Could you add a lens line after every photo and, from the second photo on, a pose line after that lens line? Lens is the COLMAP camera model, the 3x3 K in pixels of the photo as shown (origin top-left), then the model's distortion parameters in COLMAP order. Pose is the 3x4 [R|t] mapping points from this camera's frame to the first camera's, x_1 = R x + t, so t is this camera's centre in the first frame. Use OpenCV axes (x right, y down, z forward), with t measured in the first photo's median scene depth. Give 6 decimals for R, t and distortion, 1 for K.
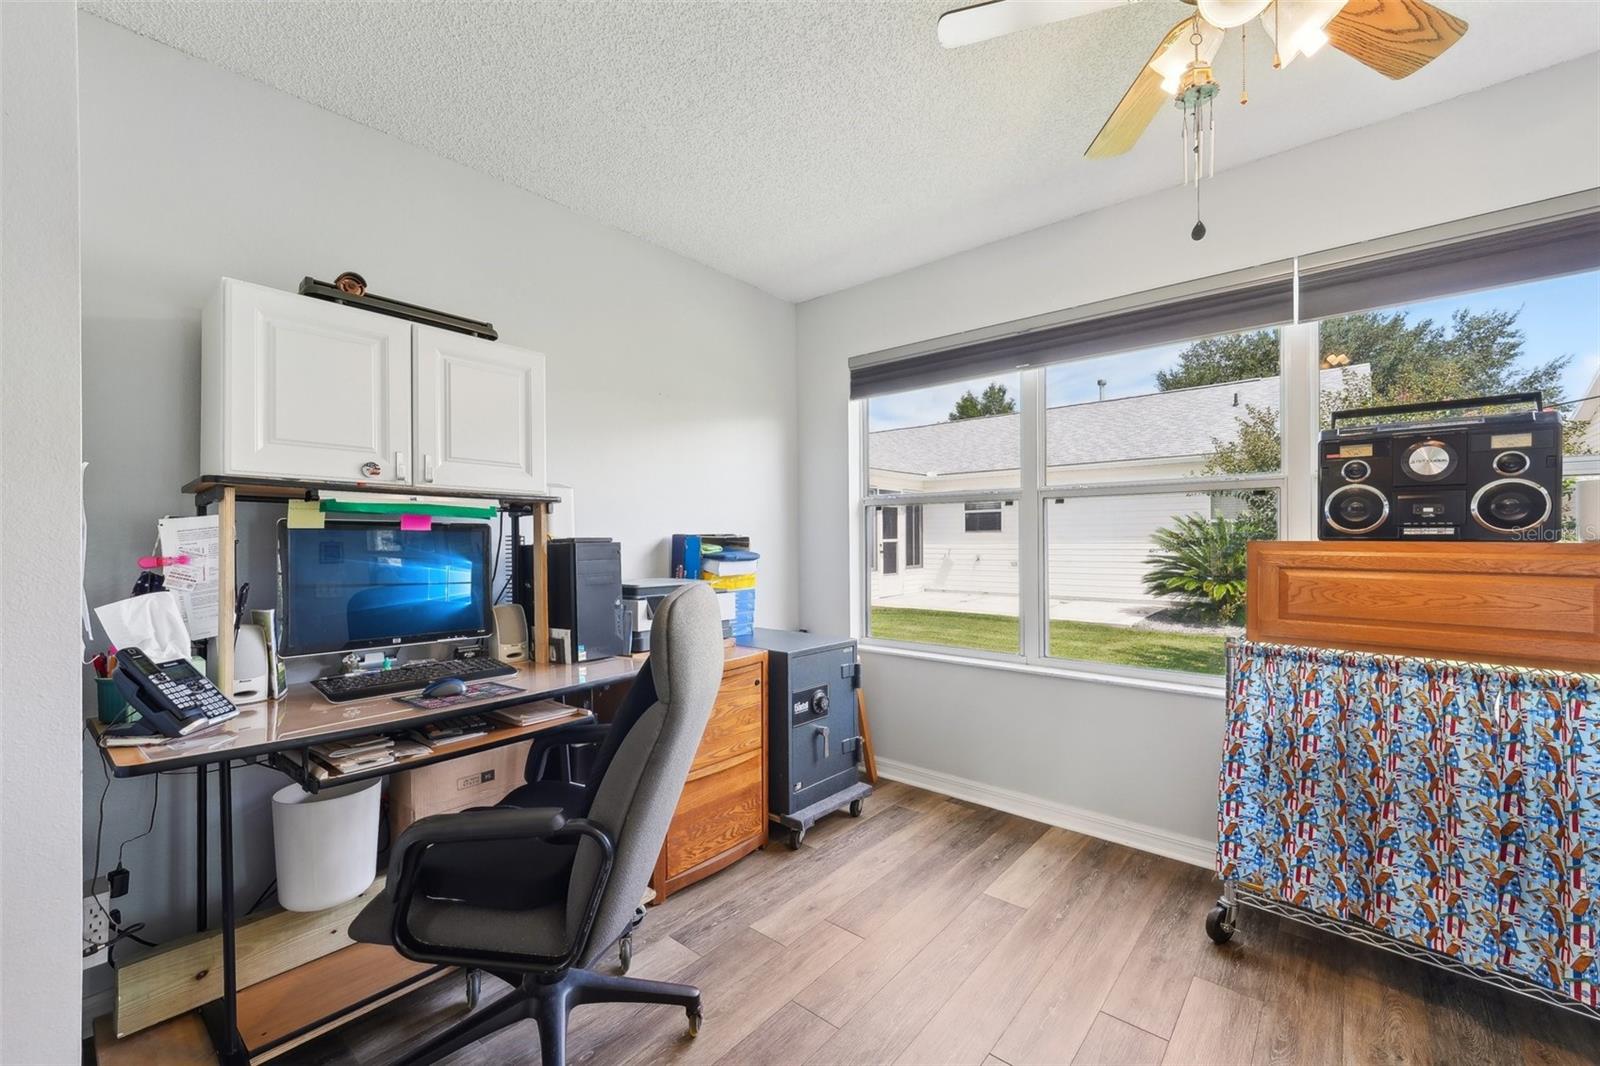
lens RADIAL K [[660.5, 0, 802.2], [0, 660.5, 530.7], [0, 0, 1]] dist [0.005471, -0.002117]
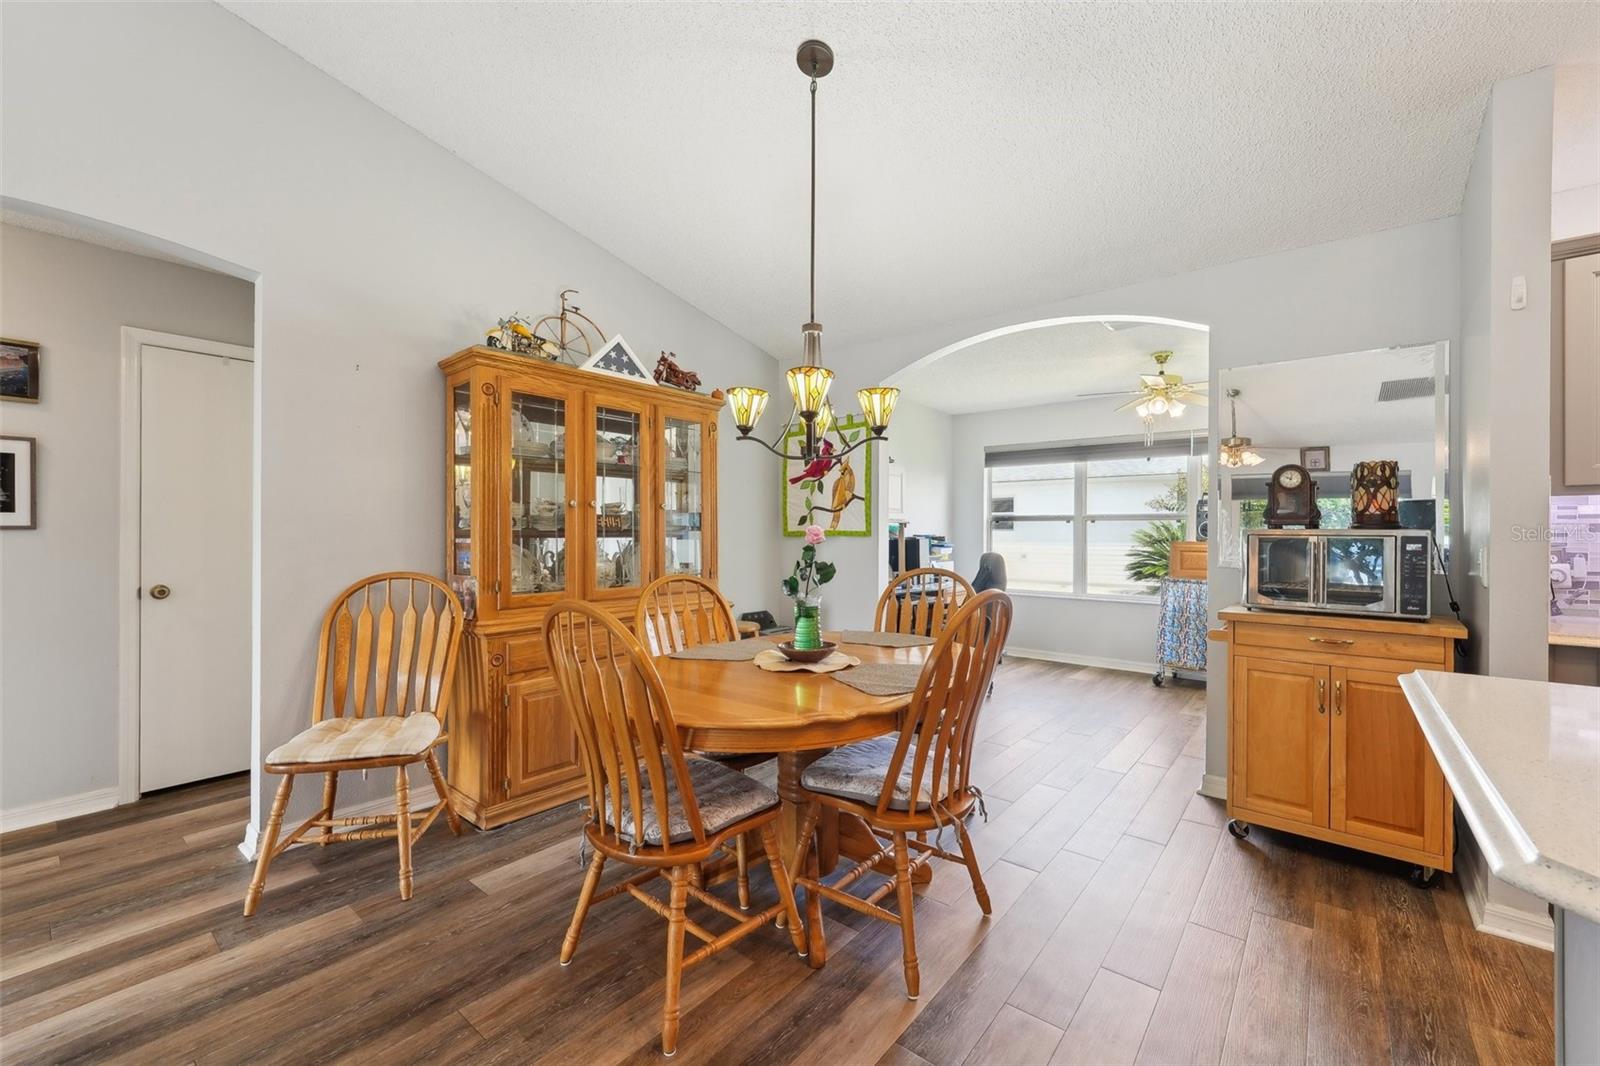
lens RADIAL K [[660.5, 0, 792.6], [0, 660.5, 531.8], [0, 0, 1]] dist [0.005471, -0.002117]
pose [[0.999886, 0.009378, 0.011810, -0.634291], [-0.009513, 0.999889, 0.011451, -0.026377], [-0.011701, -0.011562, 0.999865, -1.185108]]
